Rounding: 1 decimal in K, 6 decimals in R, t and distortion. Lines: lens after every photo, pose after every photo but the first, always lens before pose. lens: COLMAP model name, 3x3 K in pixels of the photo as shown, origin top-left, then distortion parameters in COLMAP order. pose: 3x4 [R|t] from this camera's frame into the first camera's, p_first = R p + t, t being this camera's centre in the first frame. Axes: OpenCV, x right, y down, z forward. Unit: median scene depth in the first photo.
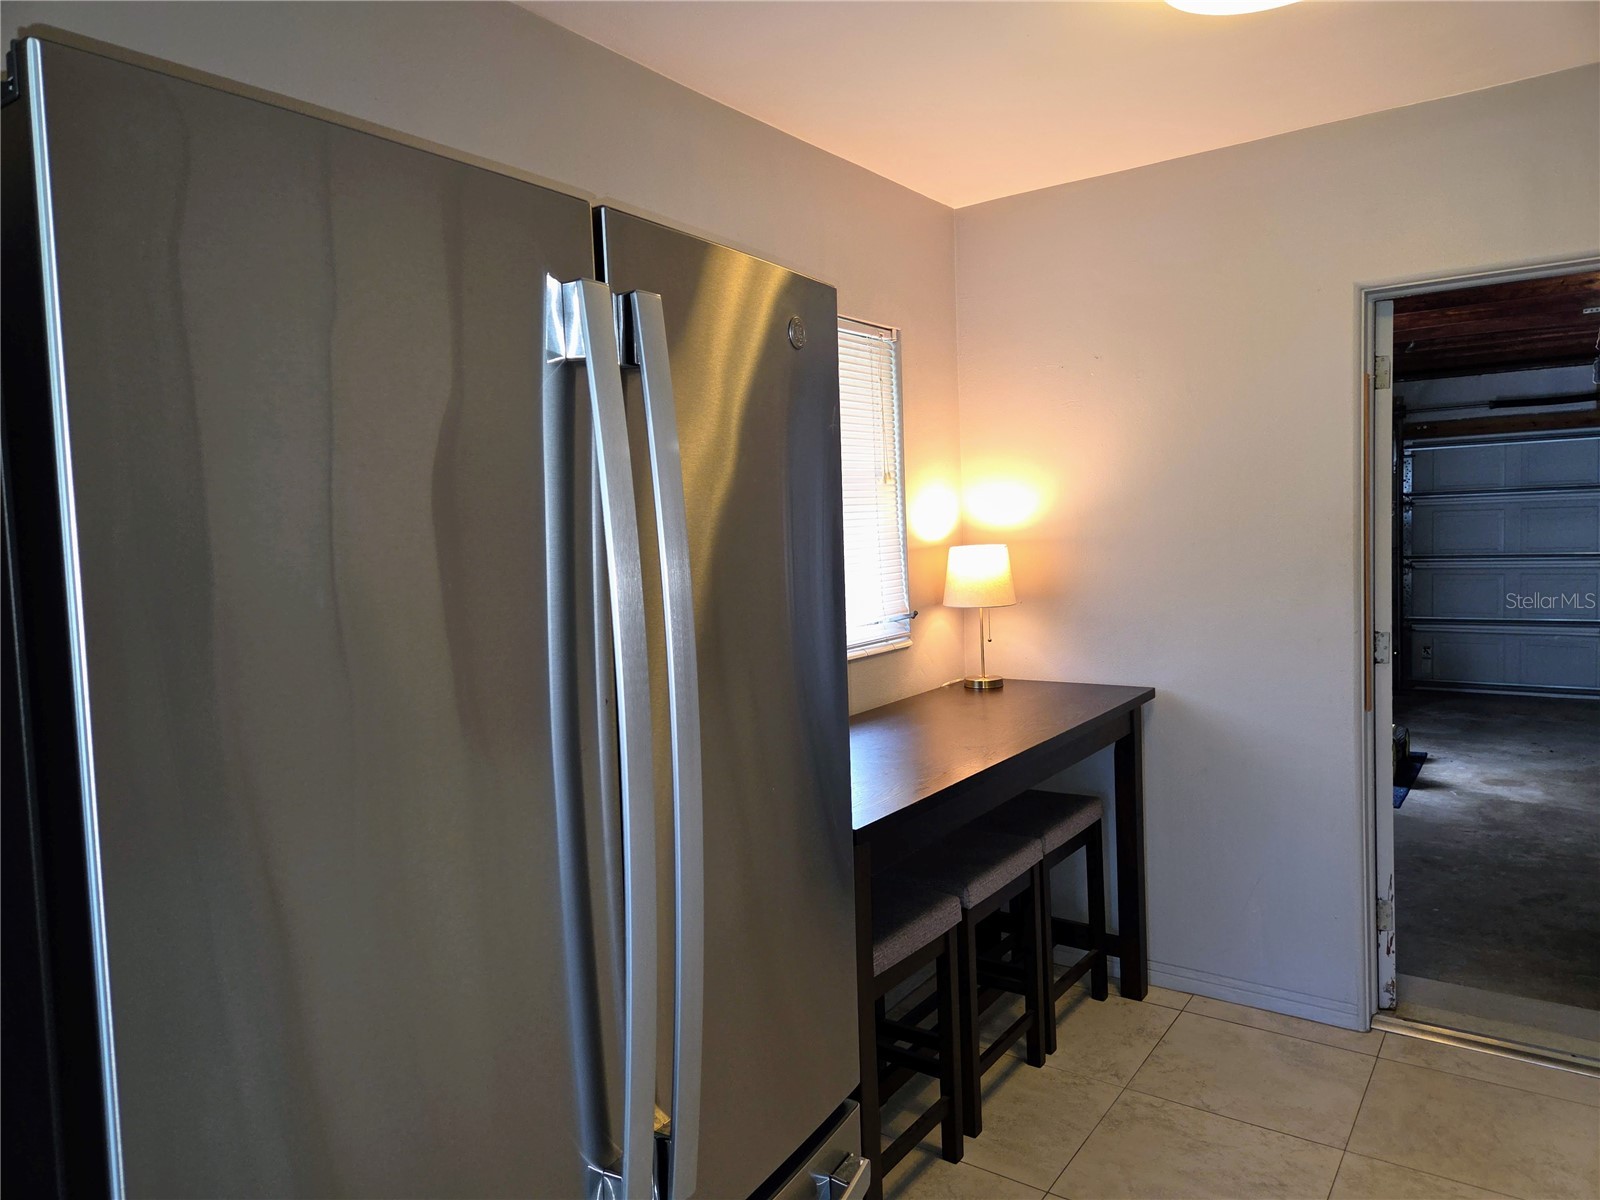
lens RADIAL K [[1070.6, 0, 802.6], [0, 1070.6, 587.0], [0, 0, 1]] dist [0.075238, -0.059428]
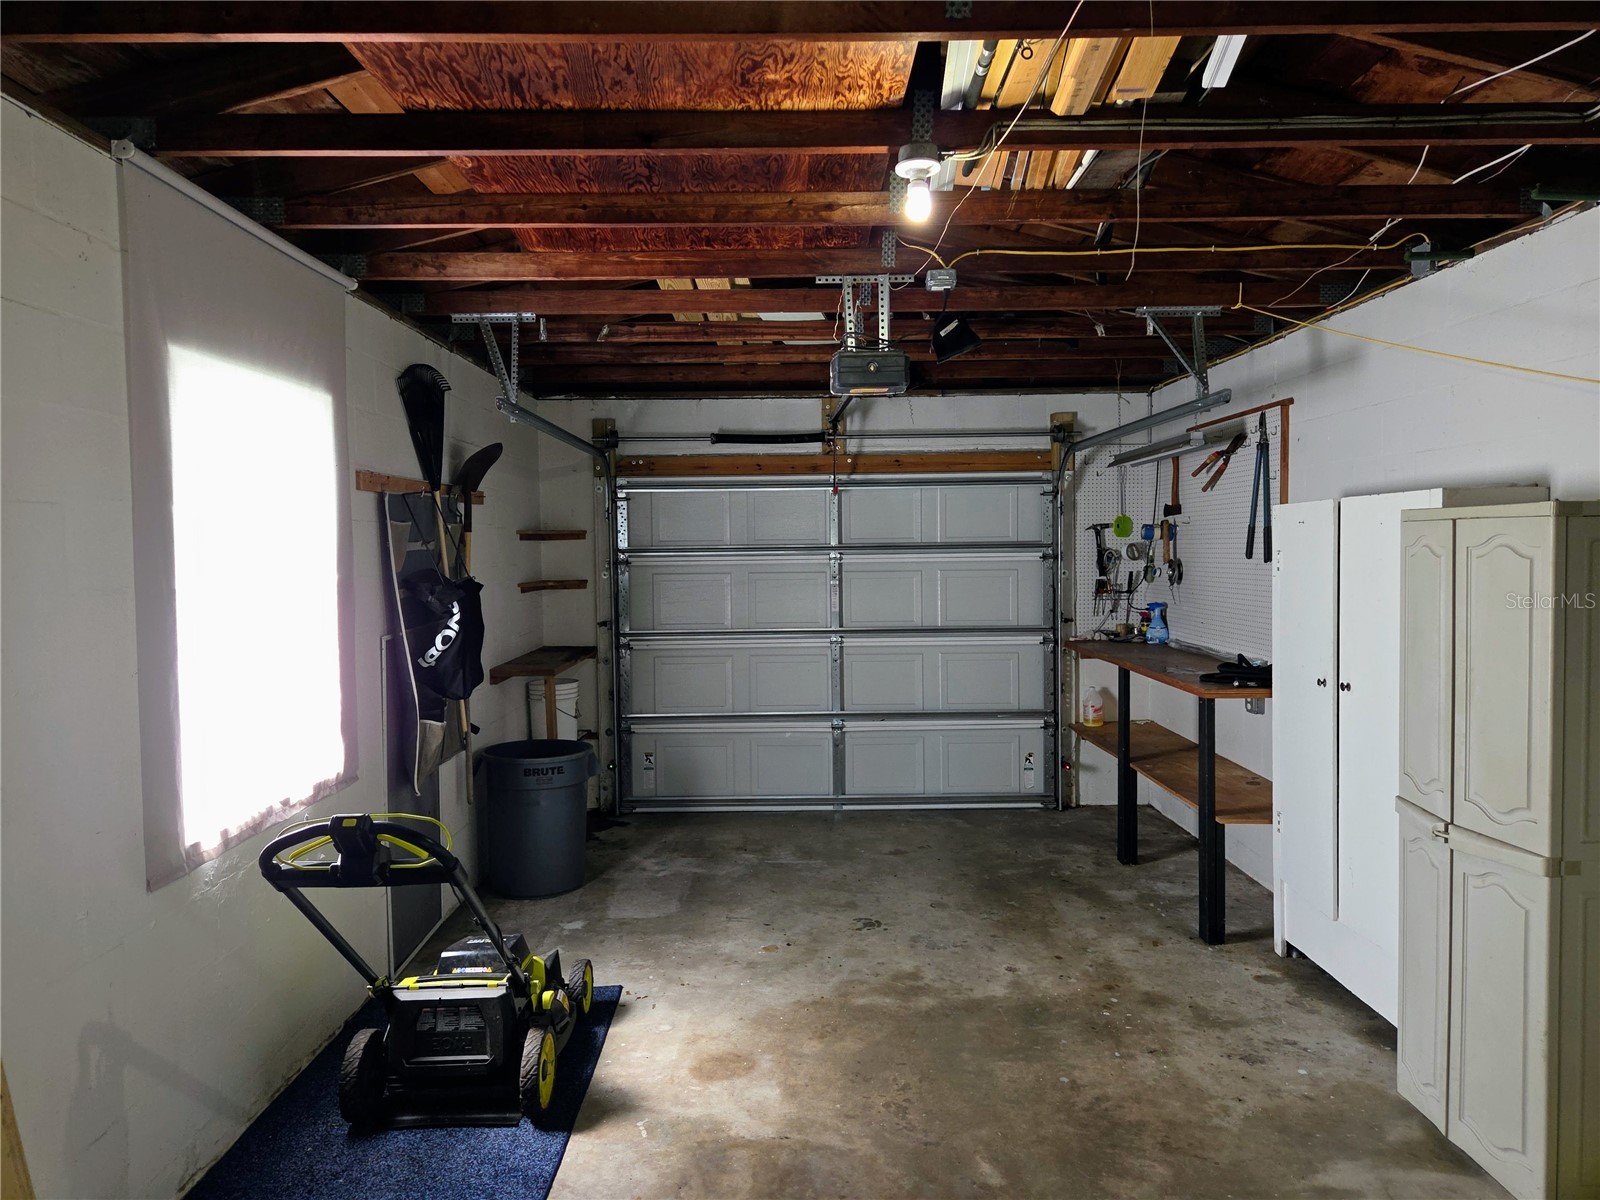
lens RADIAL K [[1070.6, 0, 785.7], [0, 1070.6, 595.7], [0, 0, 1]] dist [0.075238, -0.059428]
pose [[0.819436, -0.001369, 0.573169, 0.635835], [0.017516, 0.999590, -0.022655, -0.100191], [-0.572903, 0.028604, 0.819124, 0.946731]]
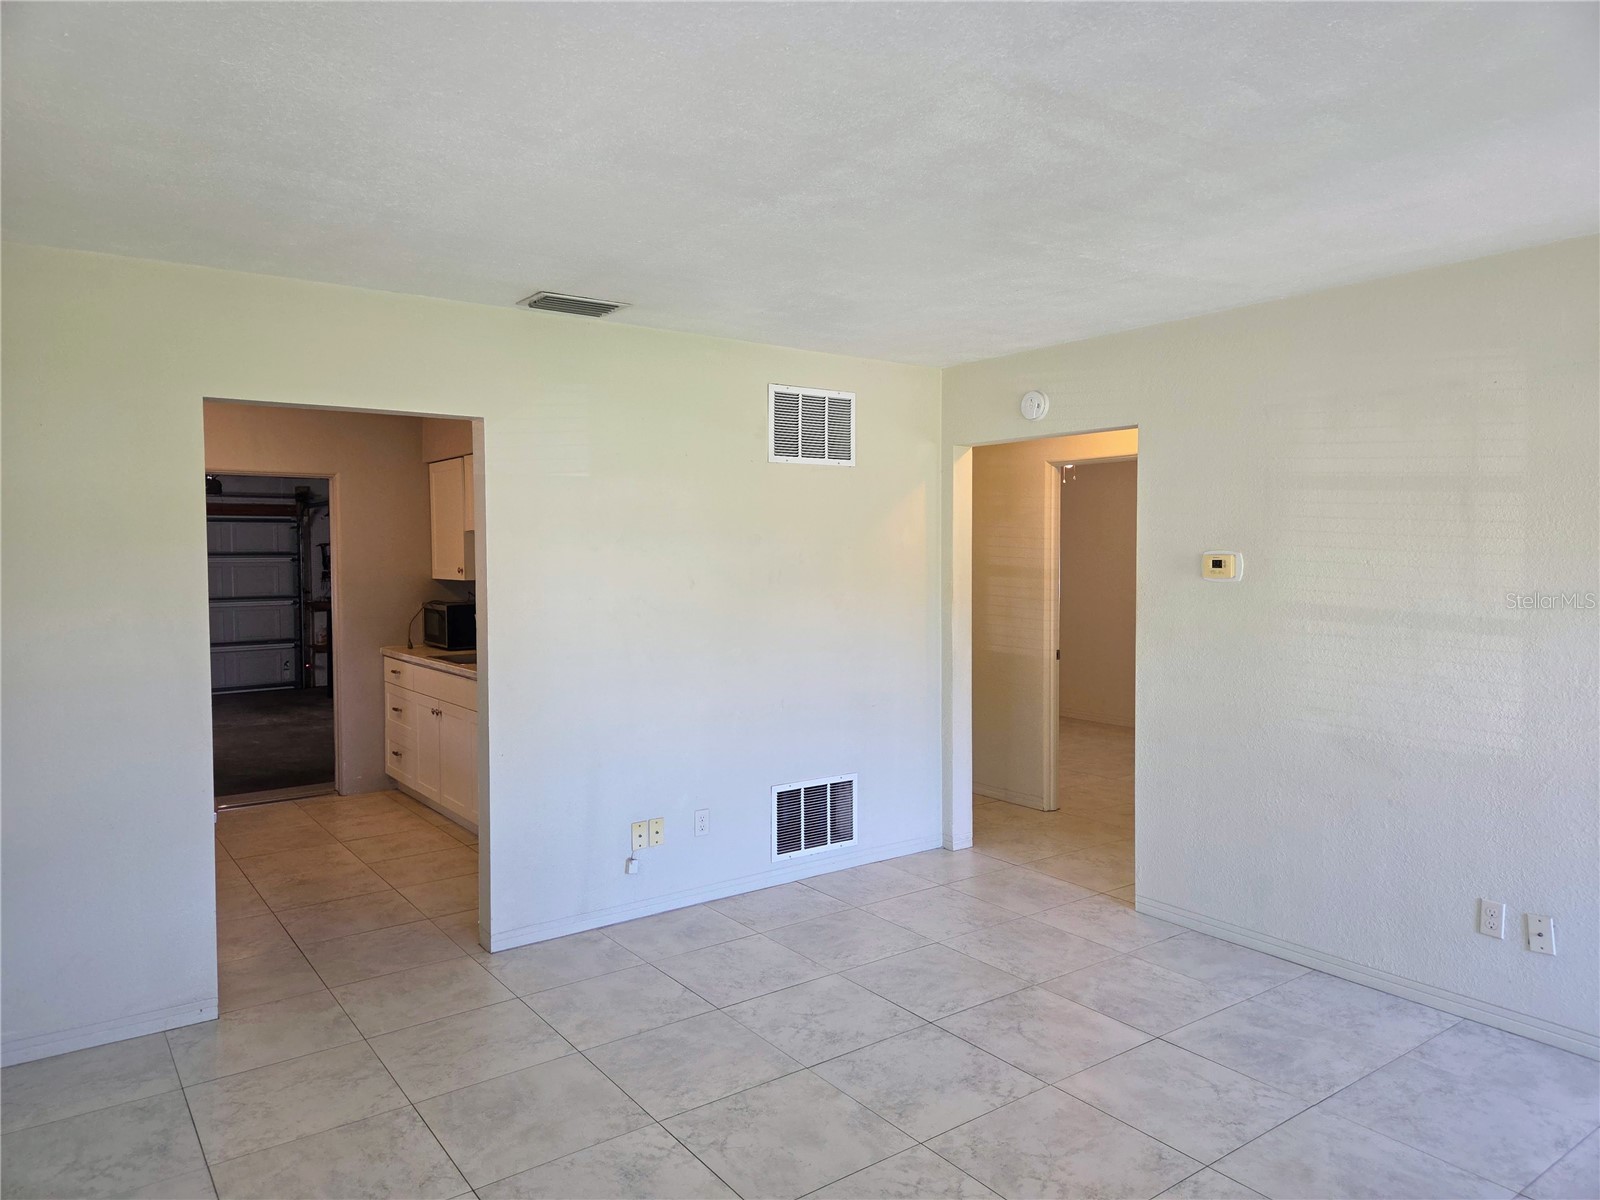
lens RADIAL K [[1070.6, 0, 804.8], [0, 1070.6, 587.5], [0, 0, 1]] dist [0.075238, -0.059428]
pose [[0.318392, 0.000282, 0.947959, -1.018215], [0.049299, 0.998642, -0.016855, 0.053453], [-0.946676, 0.052100, 0.317946, -0.749631]]
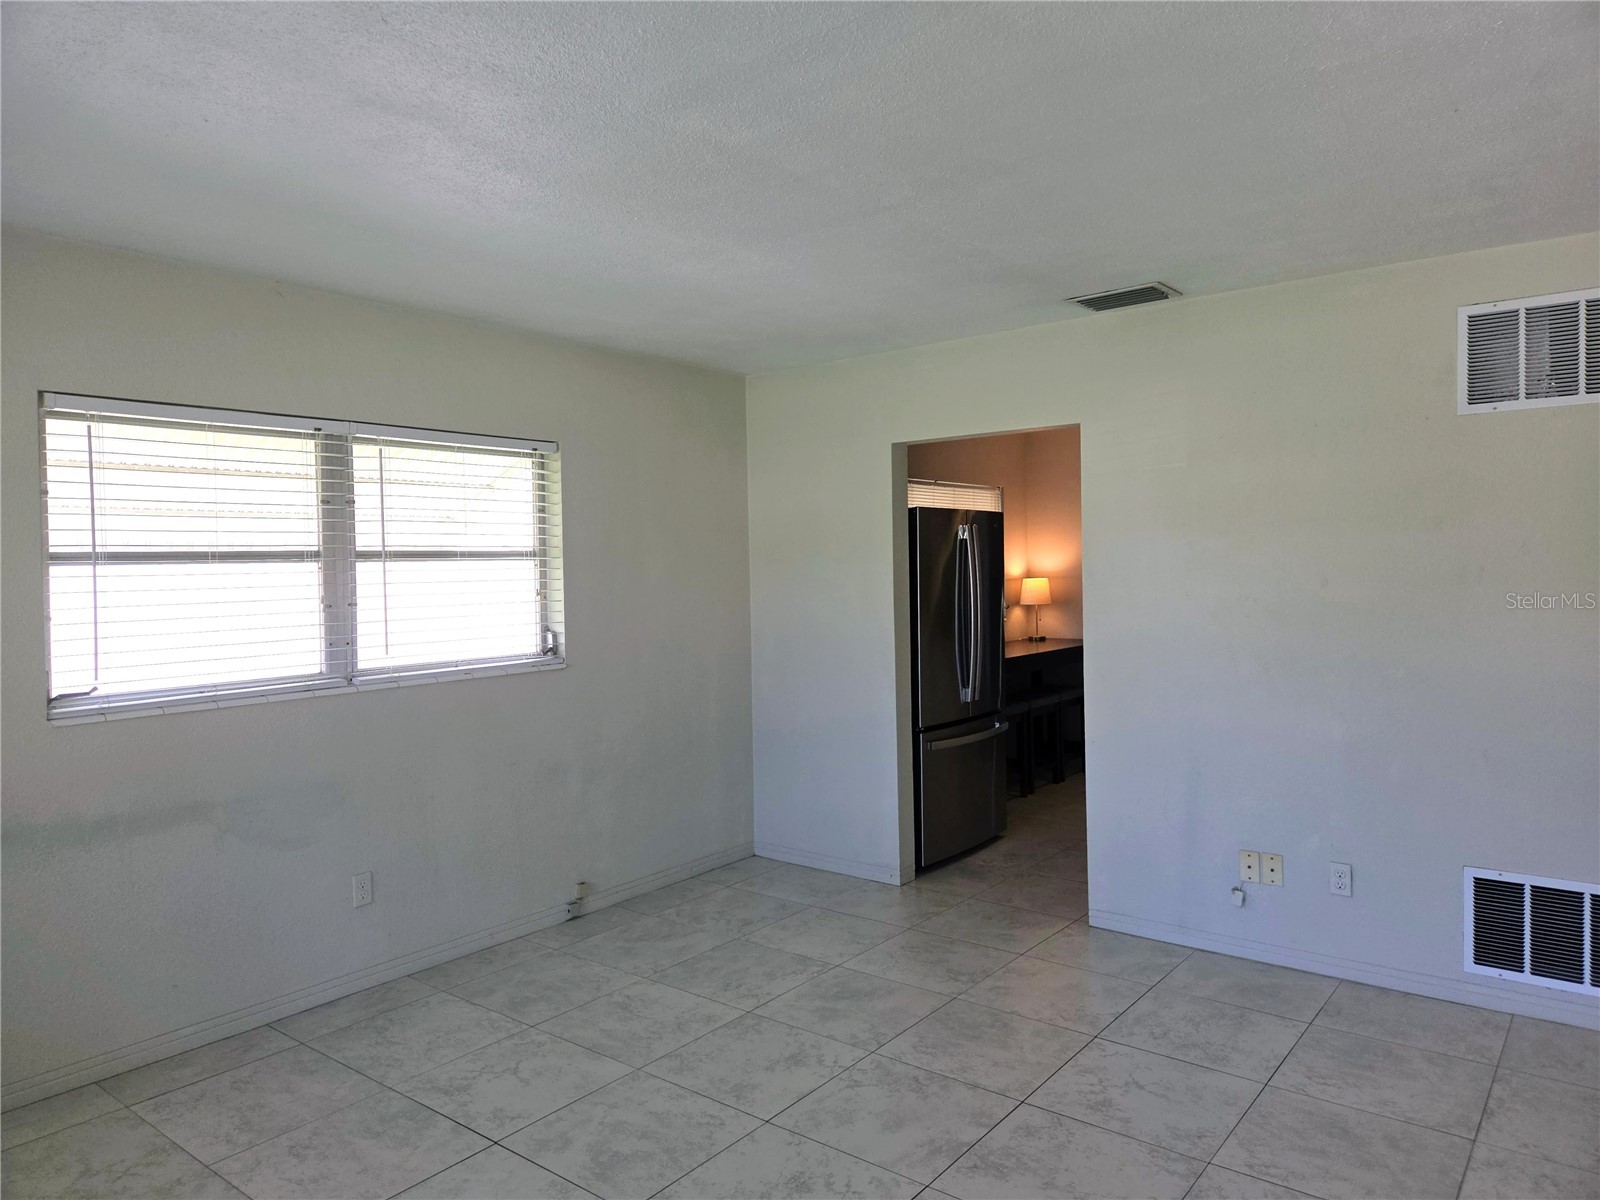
lens RADIAL K [[1070.6, 0, 793.0], [0, 1070.6, 588.2], [0, 0, 1]] dist [0.075238, -0.059428]
pose [[0.998235, 0.018395, -0.056460, -0.230276], [-0.020455, 0.999138, -0.036136, 0.078100], [0.055746, 0.037228, 0.997751, -1.356749]]
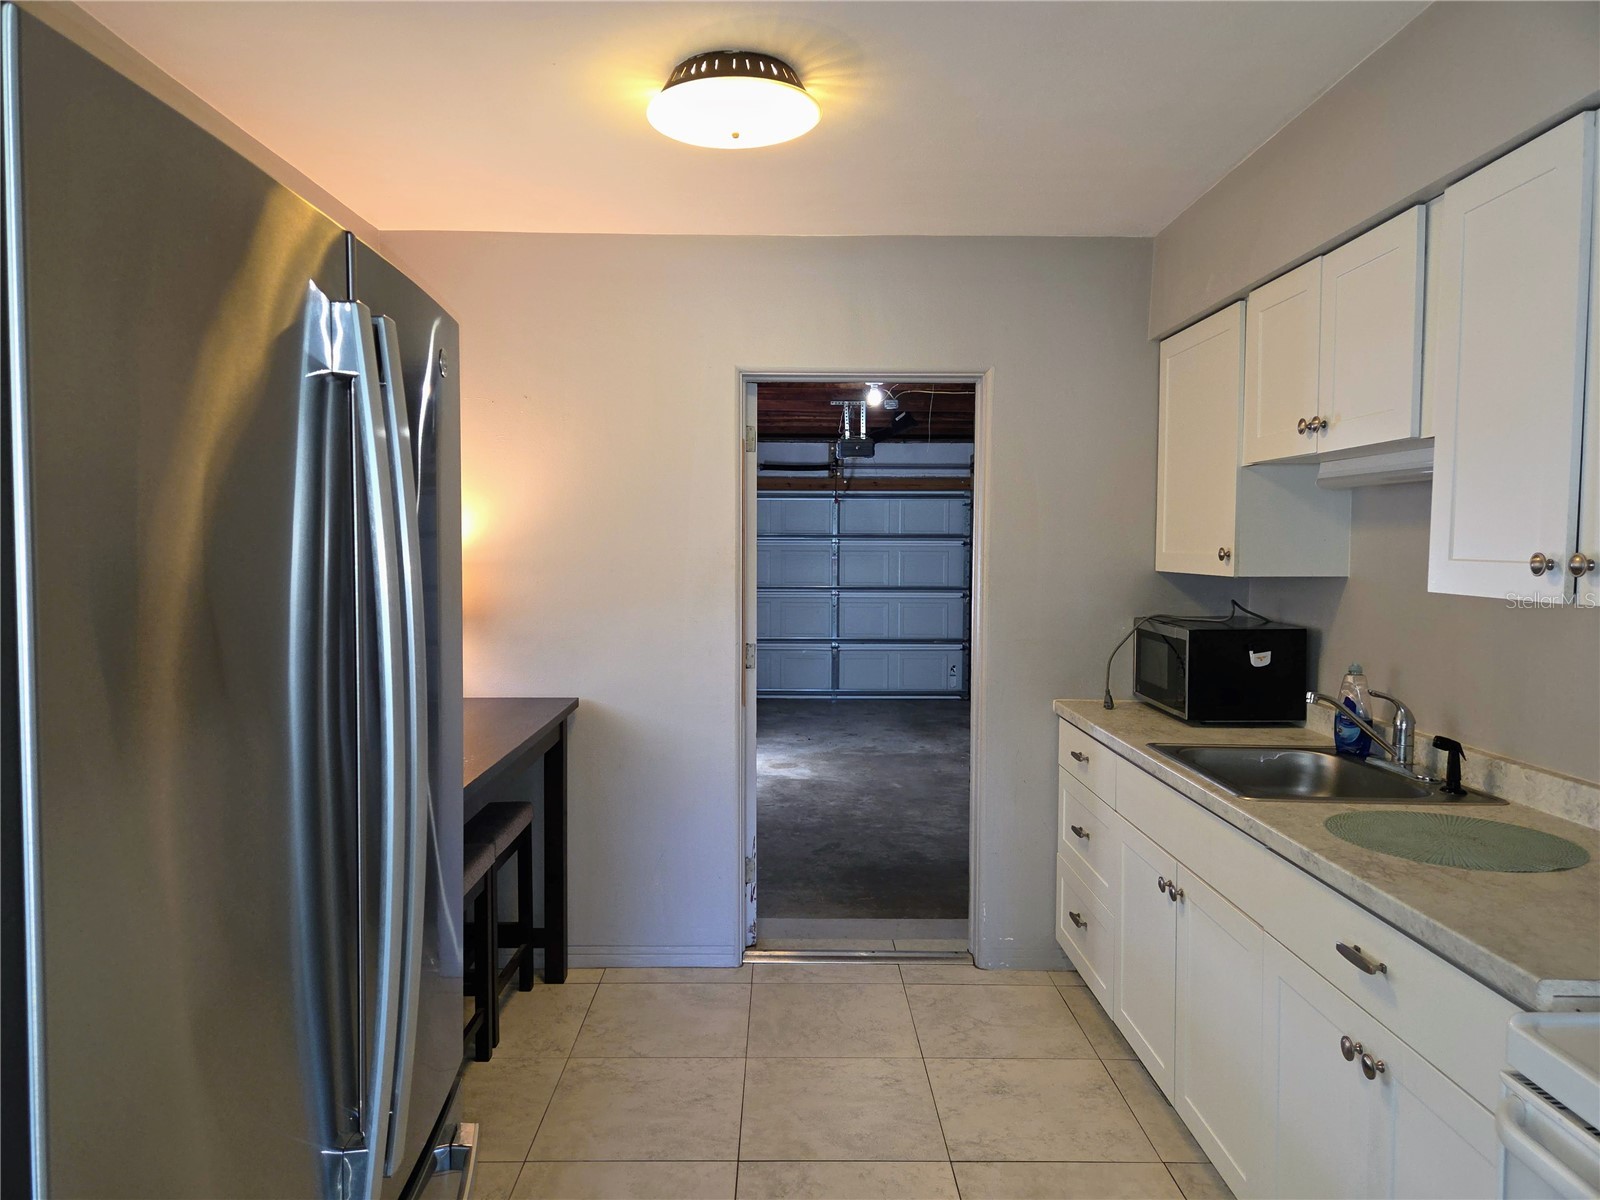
lens RADIAL K [[1070.6, 0, 785.8], [0, 1070.6, 589.9], [0, 0, 1]] dist [0.075238, -0.059428]
pose [[0.815451, 0.013455, 0.578669, -0.148631], [0.000141, 0.999725, -0.023444, 0.007534], [-0.578826, 0.019199, 0.815225, -0.035484]]
